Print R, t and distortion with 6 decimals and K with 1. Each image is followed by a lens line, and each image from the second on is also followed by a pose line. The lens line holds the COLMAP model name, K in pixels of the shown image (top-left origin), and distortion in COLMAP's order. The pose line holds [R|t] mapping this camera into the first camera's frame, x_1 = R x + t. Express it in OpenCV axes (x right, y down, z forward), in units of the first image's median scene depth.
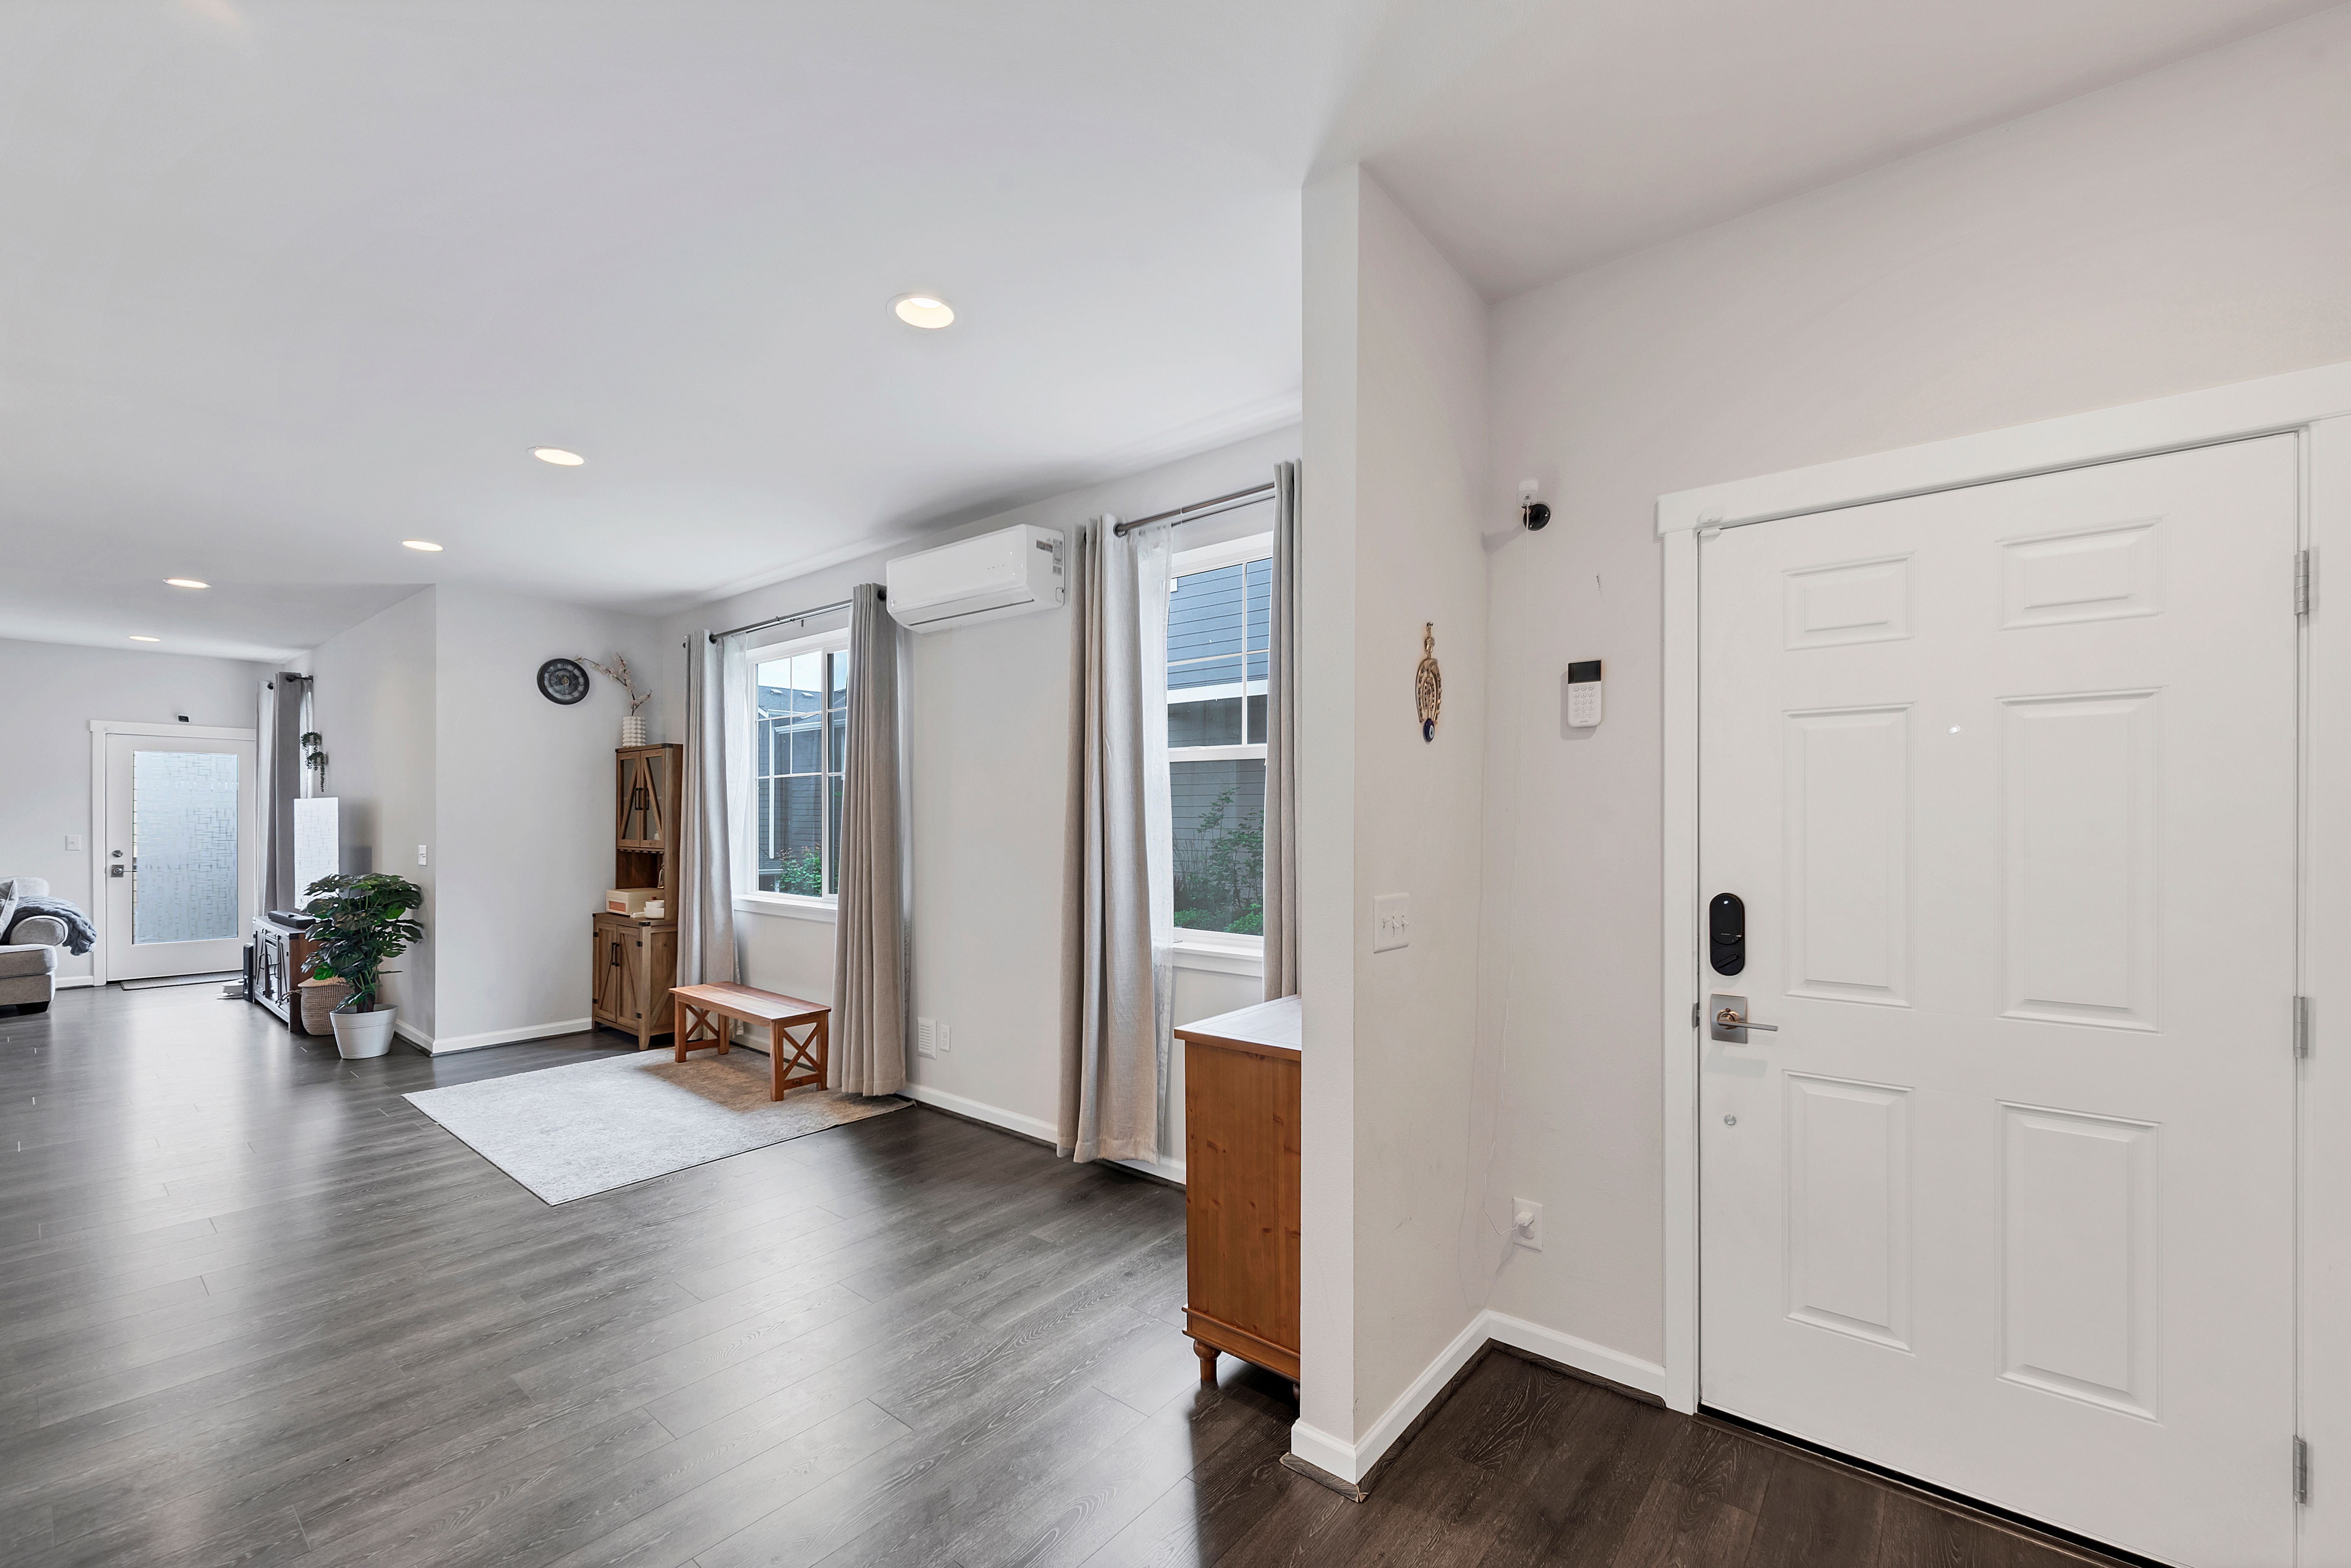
lens RADIAL K [[953.0, 0, 1185.7], [0, 953.0, 818.2], [0, 0, 1]] dist [0.001359, 0.000040]
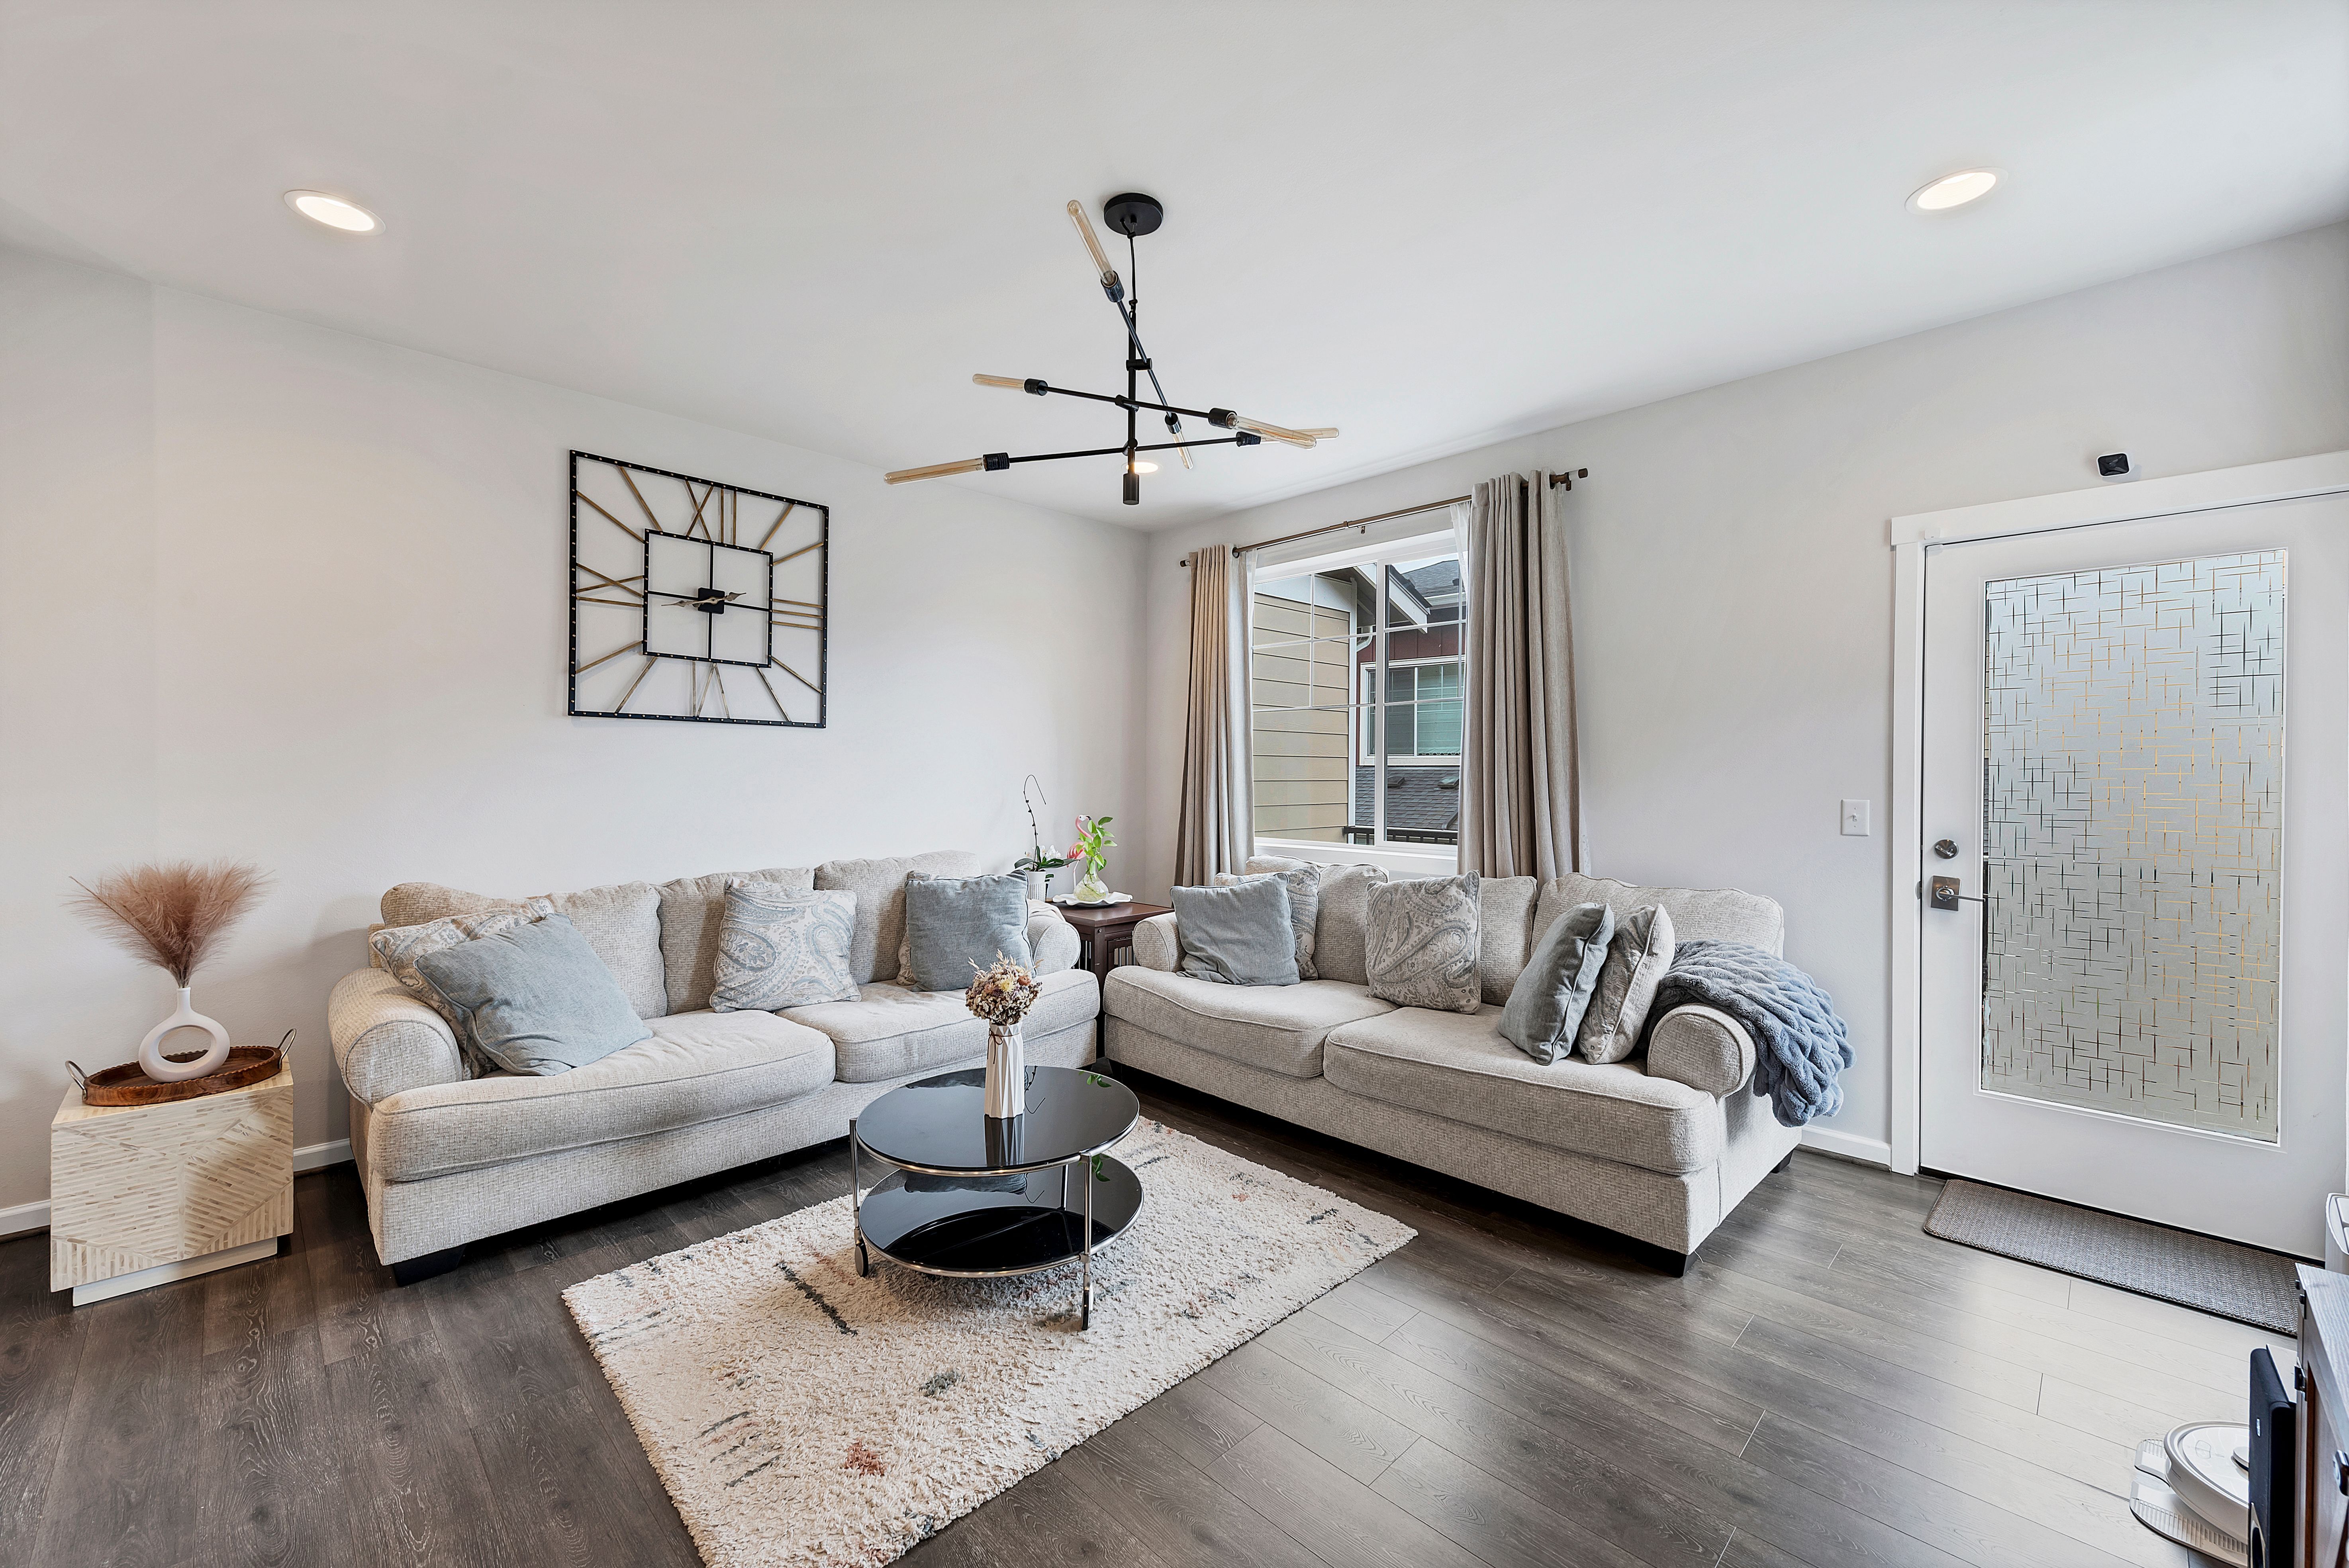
lens RADIAL K [[952.5, 0, 1174.8], [0, 952.5, 778.9], [0, 0, 1]] dist [0.011019, -0.000181]
pose [[-0.103045, 0.002720, -0.994673, -0.762546], [-0.006031, 0.999976, 0.003359, 0.009803], [0.994658, 0.006345, -0.103026, 0.796261]]
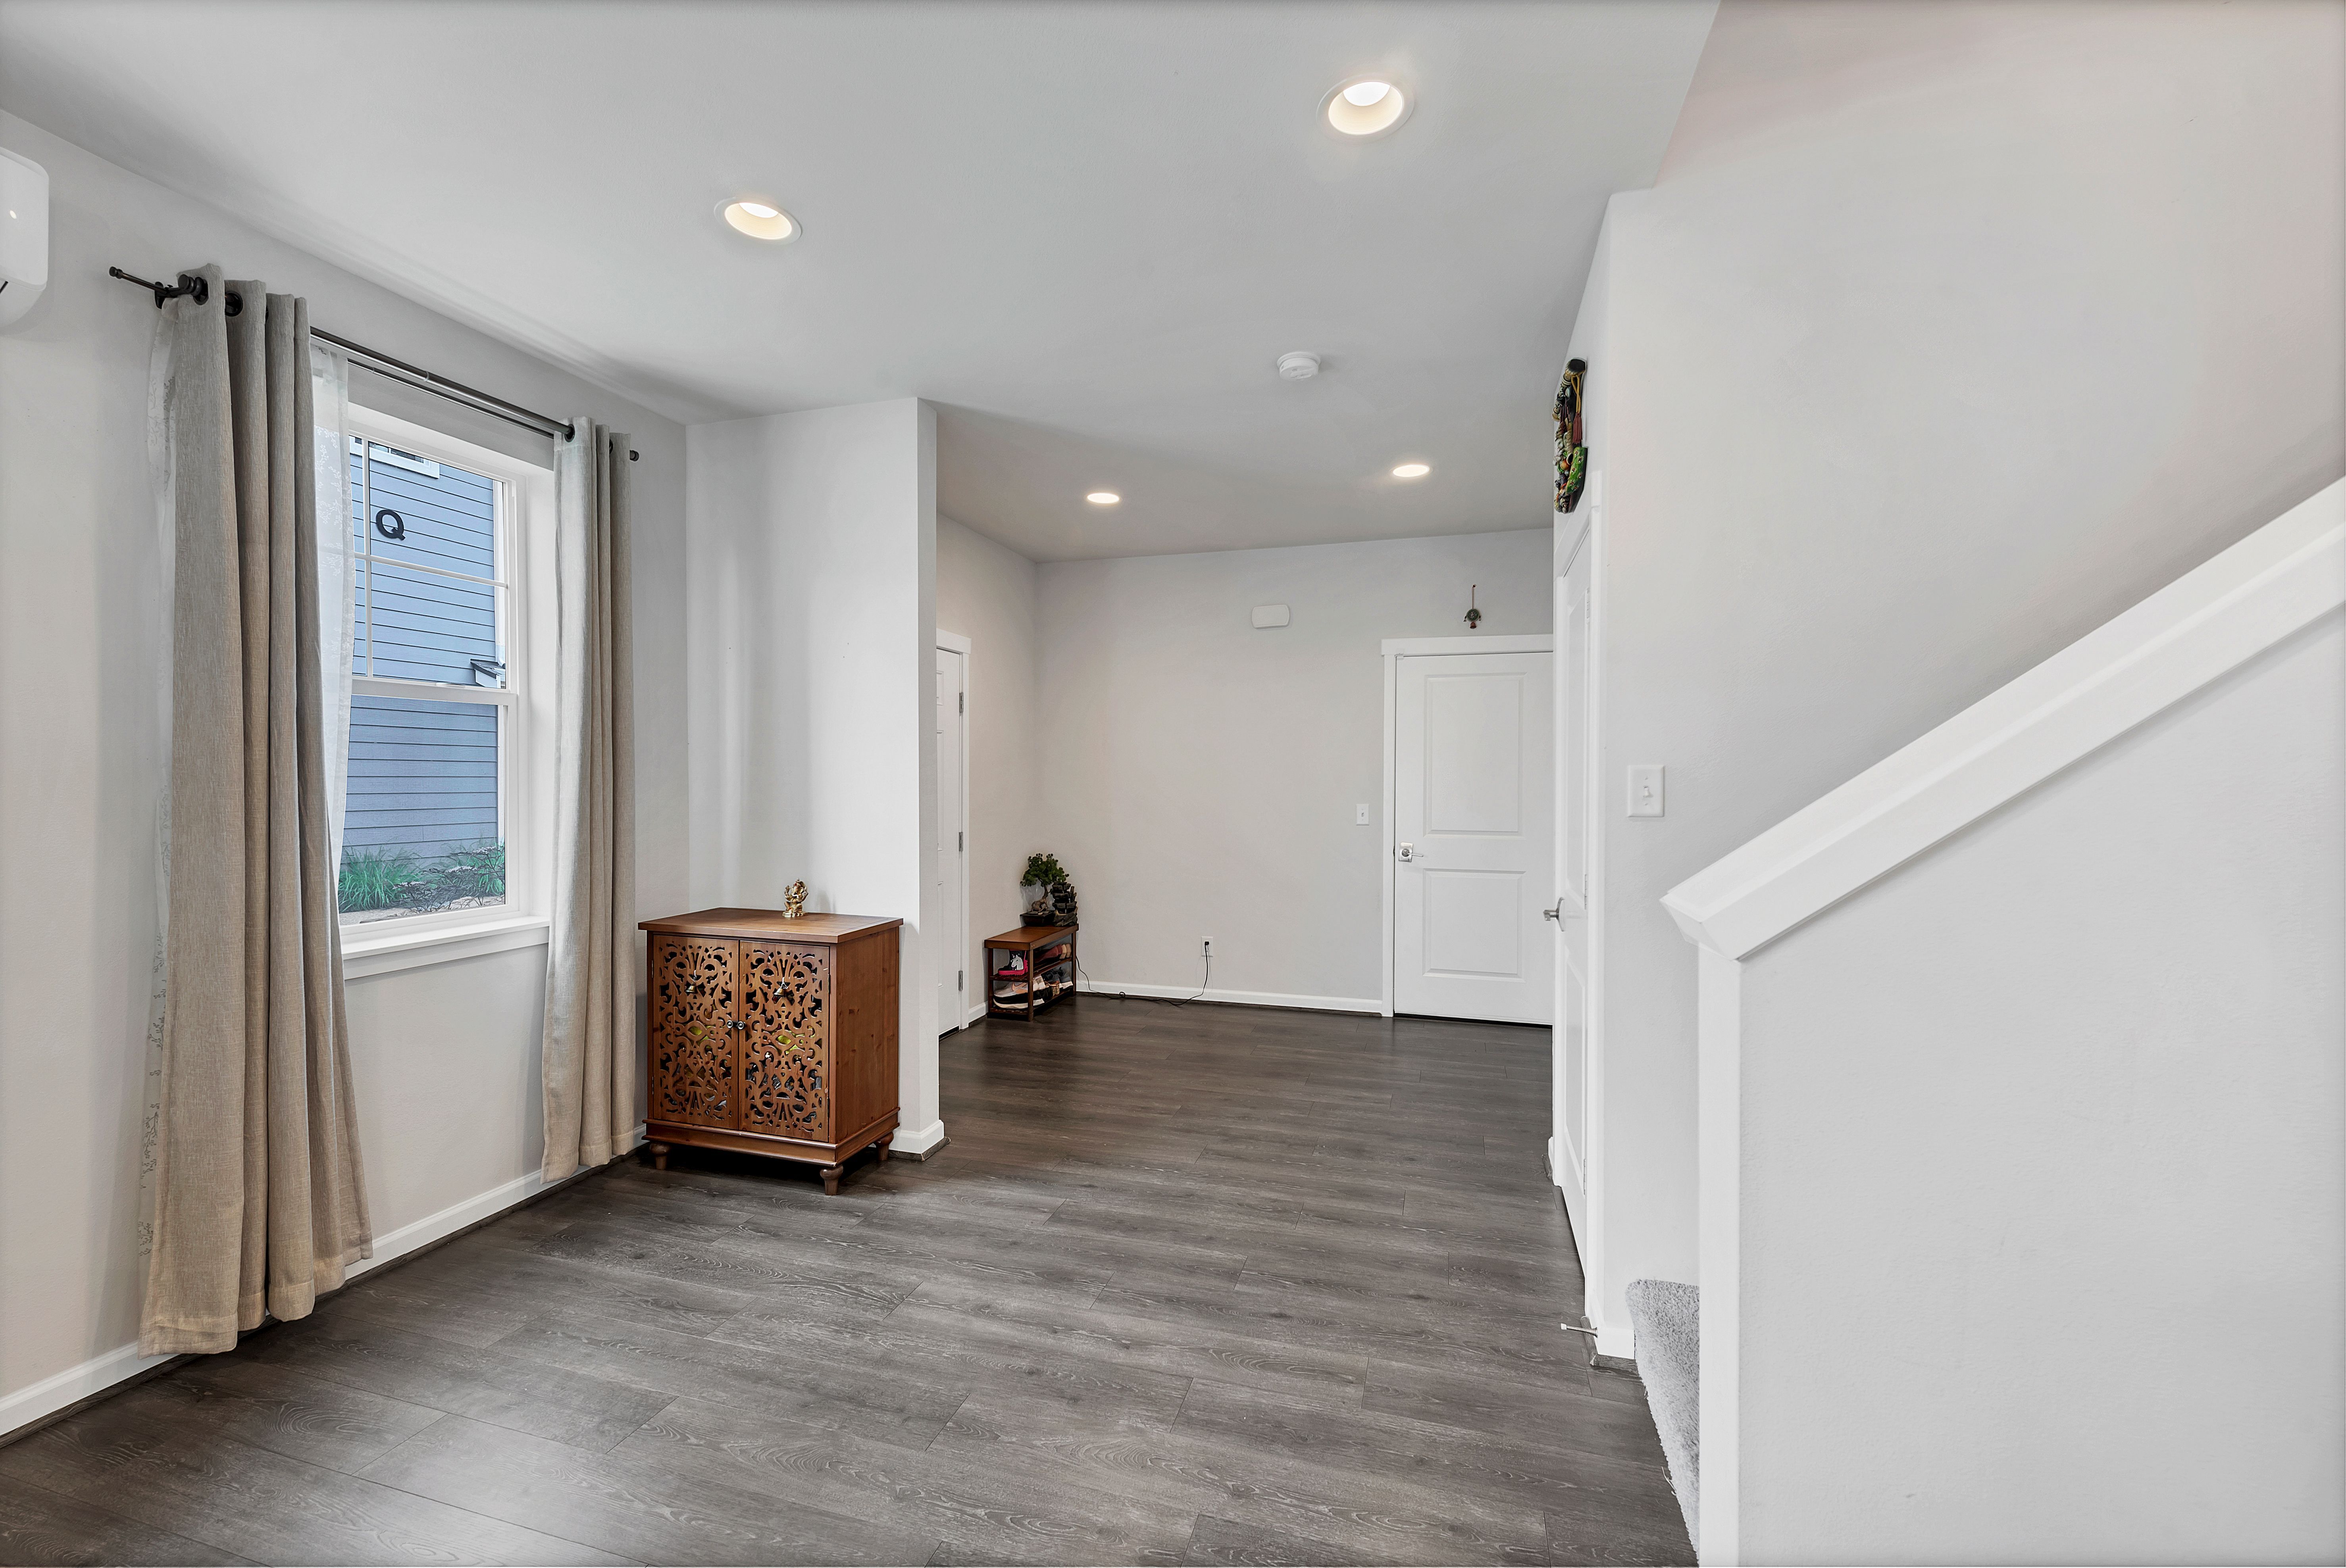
lens RADIAL K [[931.1, 0, 1177.3], [0, 931.1, 791.2], [0, 0, 1]] dist [0.001653, 0.000002]
pose [[-0.382353, -0.015067, 0.923894, -0.450690], [-0.002609, 0.999881, 0.015227, 0.000858], [-0.924013, 0.003411, -0.382347, 0.349232]]
